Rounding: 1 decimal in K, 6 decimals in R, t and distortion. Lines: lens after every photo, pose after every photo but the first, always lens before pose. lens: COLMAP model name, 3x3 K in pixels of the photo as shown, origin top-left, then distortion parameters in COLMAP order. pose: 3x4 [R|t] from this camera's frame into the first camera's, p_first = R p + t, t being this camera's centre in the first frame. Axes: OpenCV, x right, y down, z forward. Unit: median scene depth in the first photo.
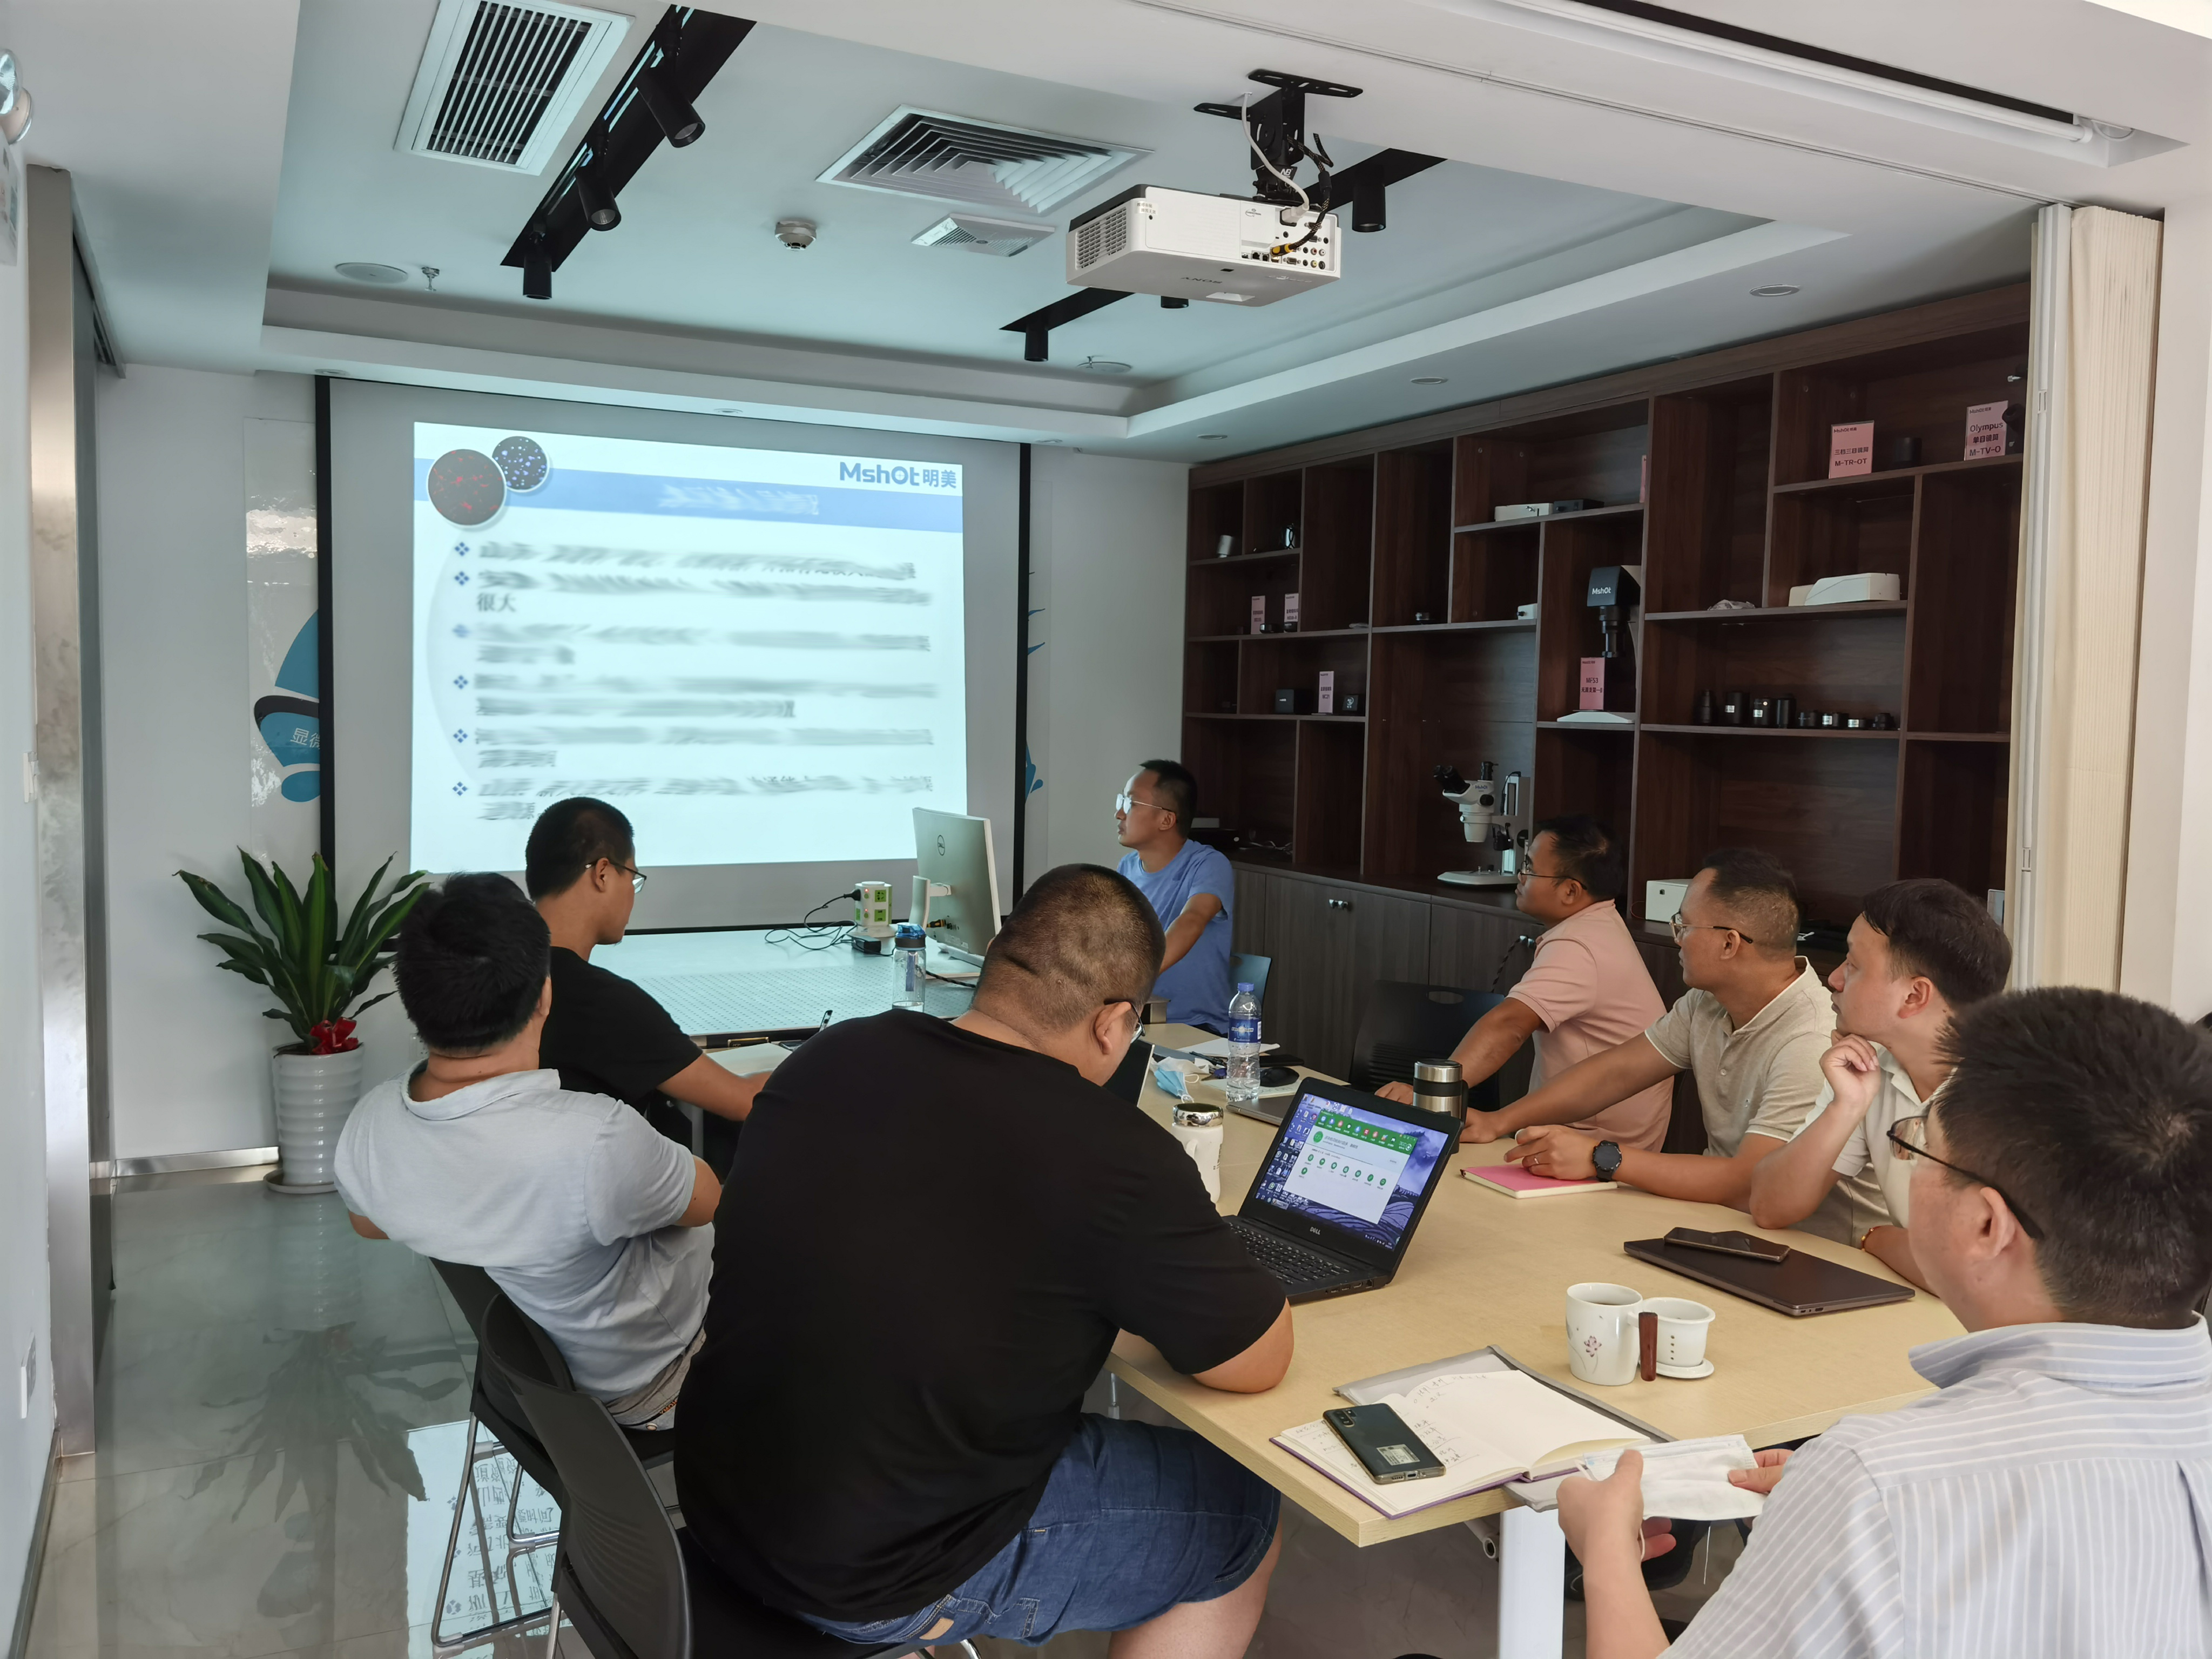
lens RADIAL K [[1772.7, 0, 1106.0], [0, 1772.7, 829.5], [0, 0, 1]] dist [0.003578, 0.004220]
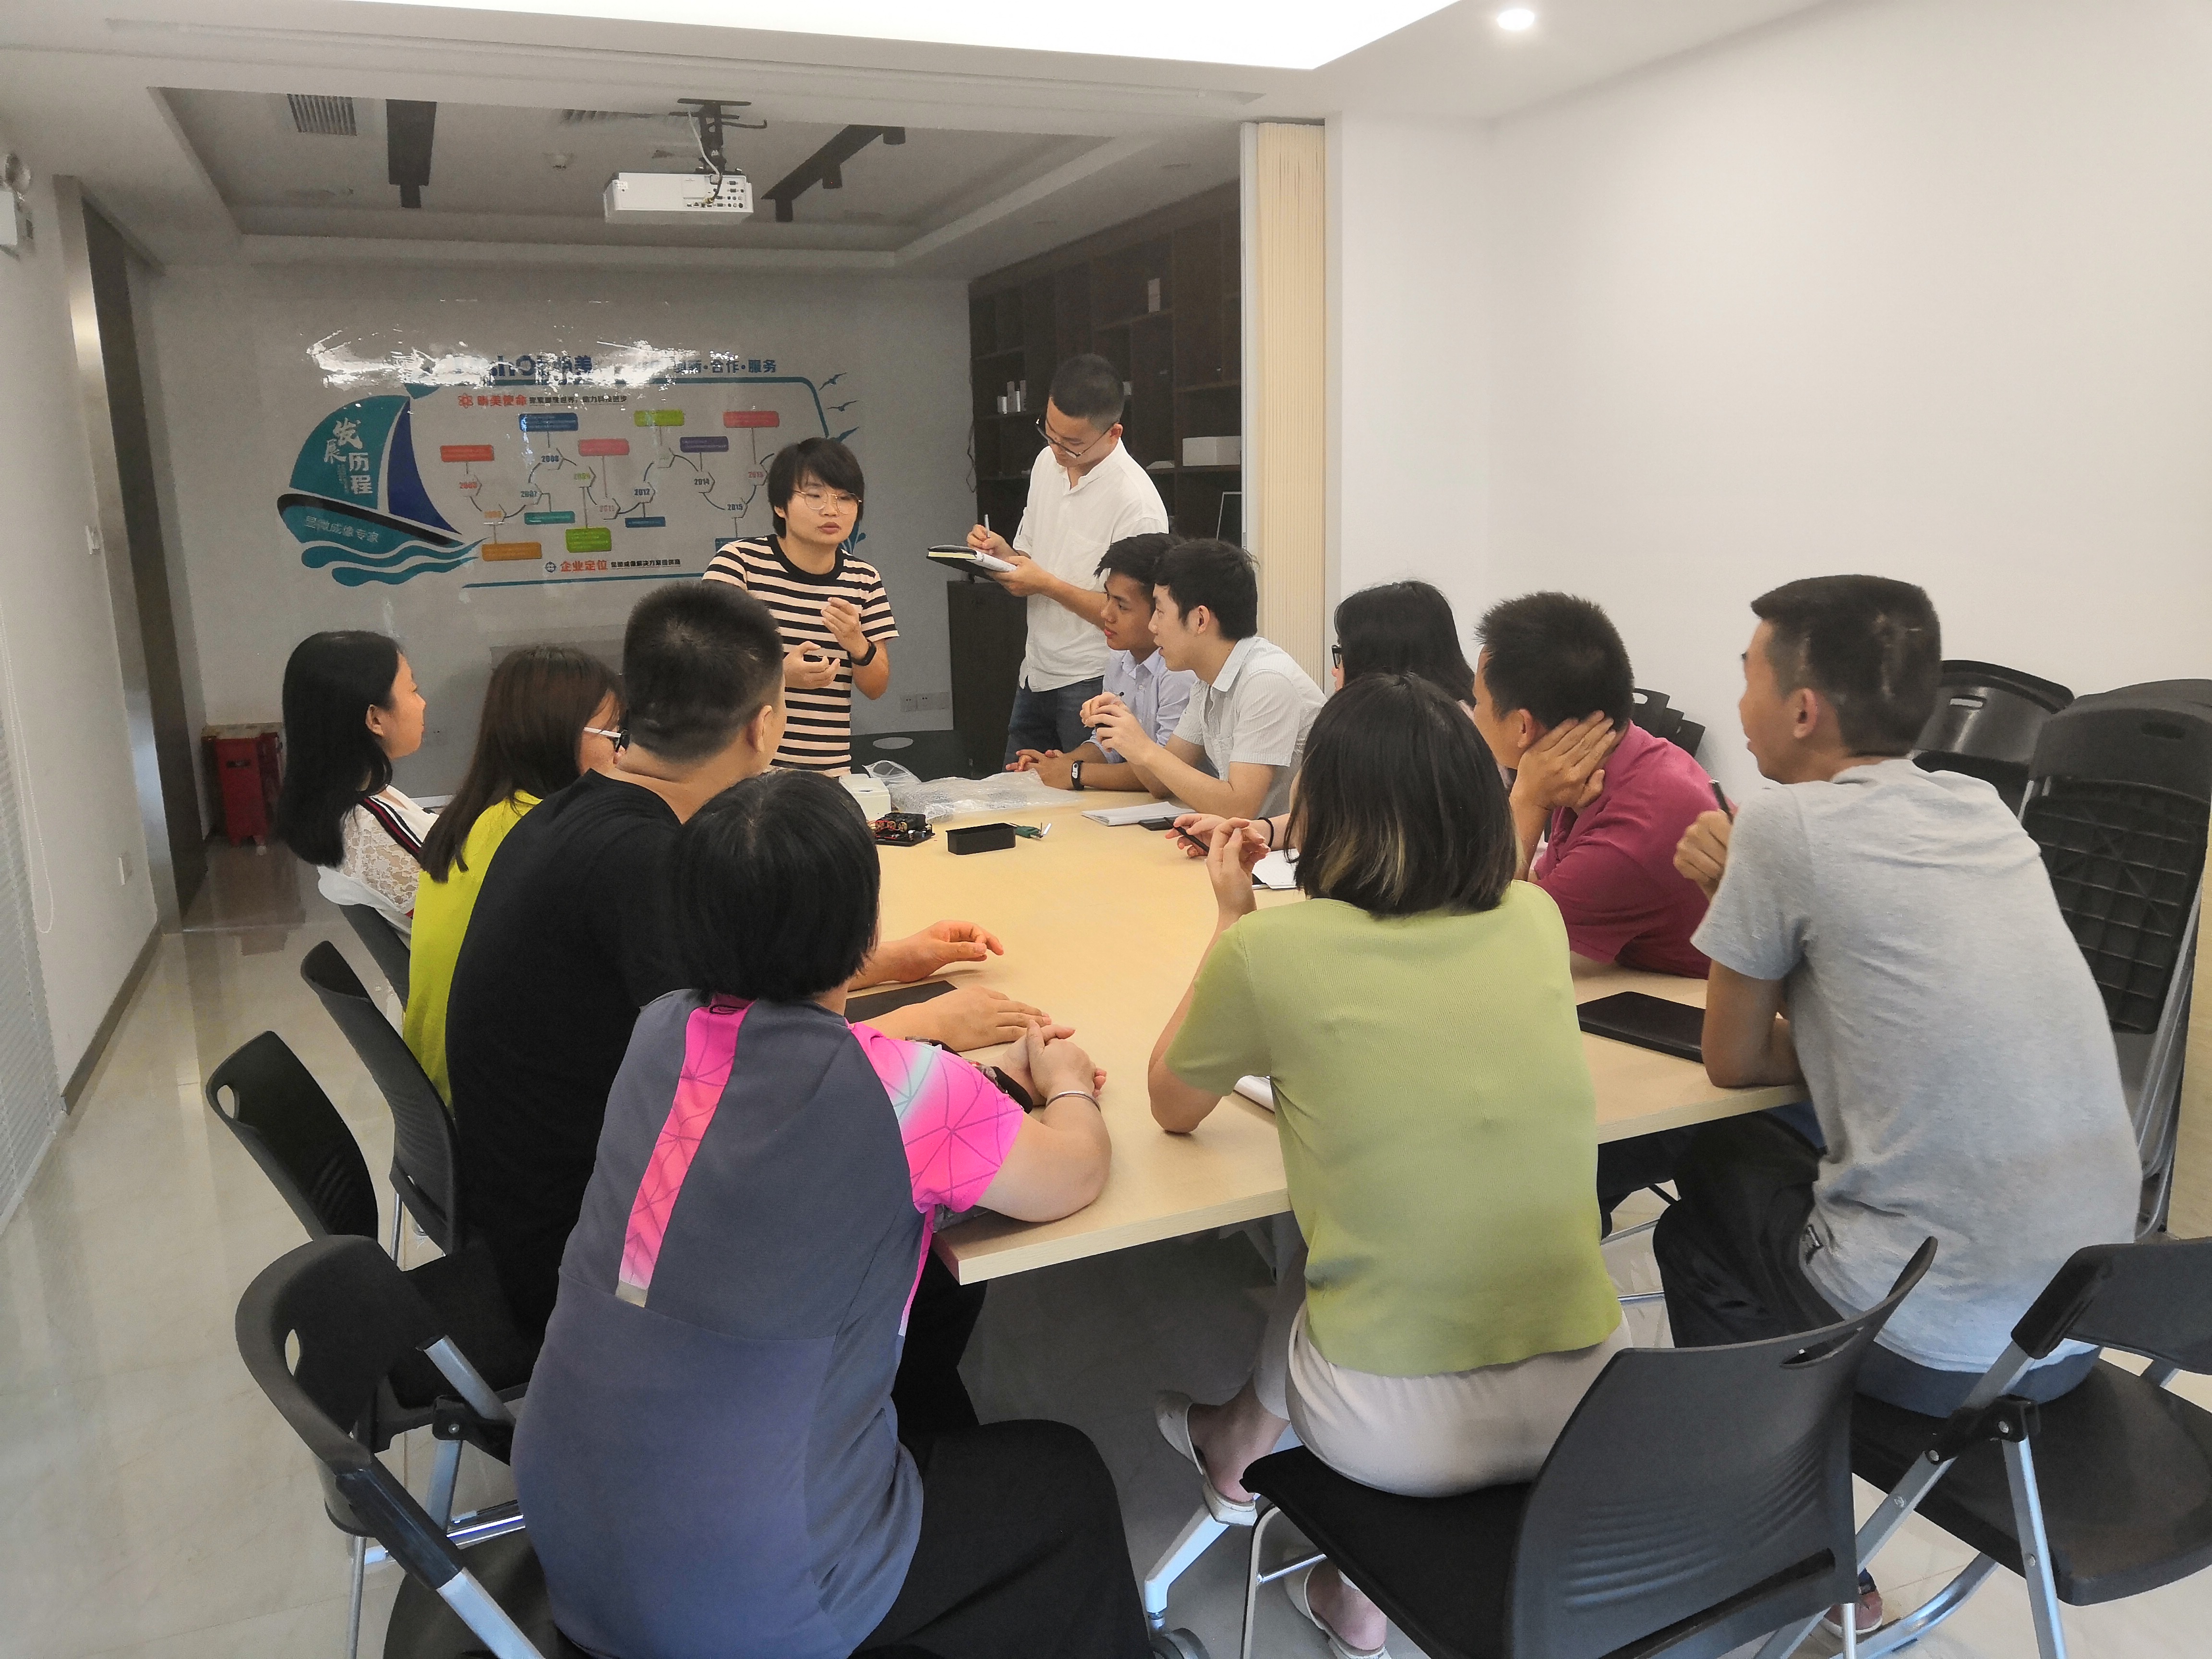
lens RADIAL K [[1726.5, 0, 1106.0], [0, 1726.5, 829.5], [0, 0, 1]] dist [-0.011616, -0.002784]
pose [[0.995769, -0.030254, -0.086771, 0.289122], [0.041131, 0.991121, 0.126440, 0.042937], [0.082175, -0.129474, 0.988172, -0.344444]]
